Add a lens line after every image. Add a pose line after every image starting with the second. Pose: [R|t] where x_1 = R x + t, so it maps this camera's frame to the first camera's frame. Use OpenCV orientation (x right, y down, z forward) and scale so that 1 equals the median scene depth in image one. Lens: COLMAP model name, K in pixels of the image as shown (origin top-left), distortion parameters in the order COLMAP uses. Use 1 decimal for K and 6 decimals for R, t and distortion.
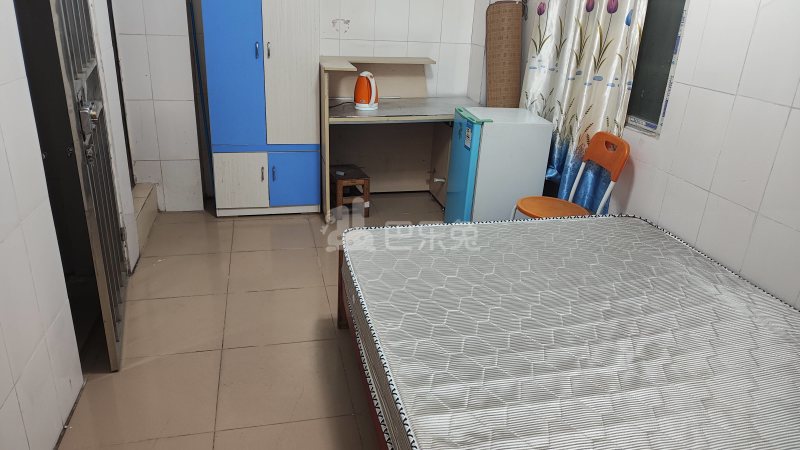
lens RADIAL K [[561.7, 0, 400.0], [0, 561.7, 225.0], [0, 0, 1]] dist [0.035788, -0.046469]
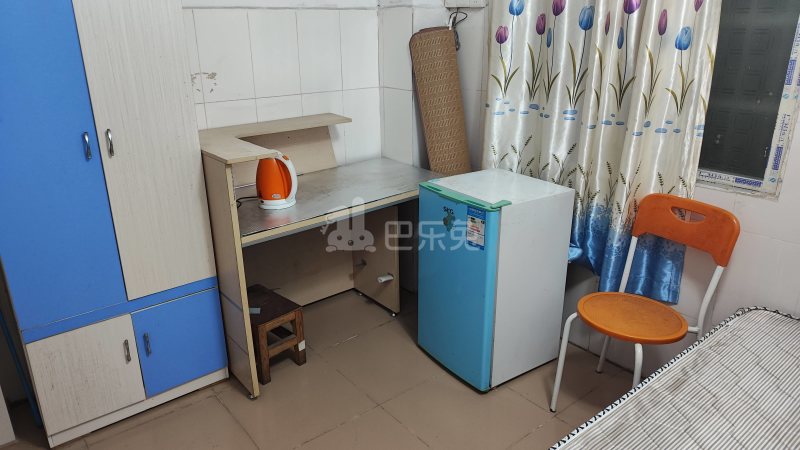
lens RADIAL K [[561.7, 0, 400.0], [0, 561.7, 225.0], [0, 0, 1]] dist [0.035788, -0.046469]
pose [[0.910248, -0.195974, 0.364751, -0.193774], [0.209414, 0.977823, 0.002768, -0.175640], [-0.357204, 0.073864, 0.931101, 0.393430]]
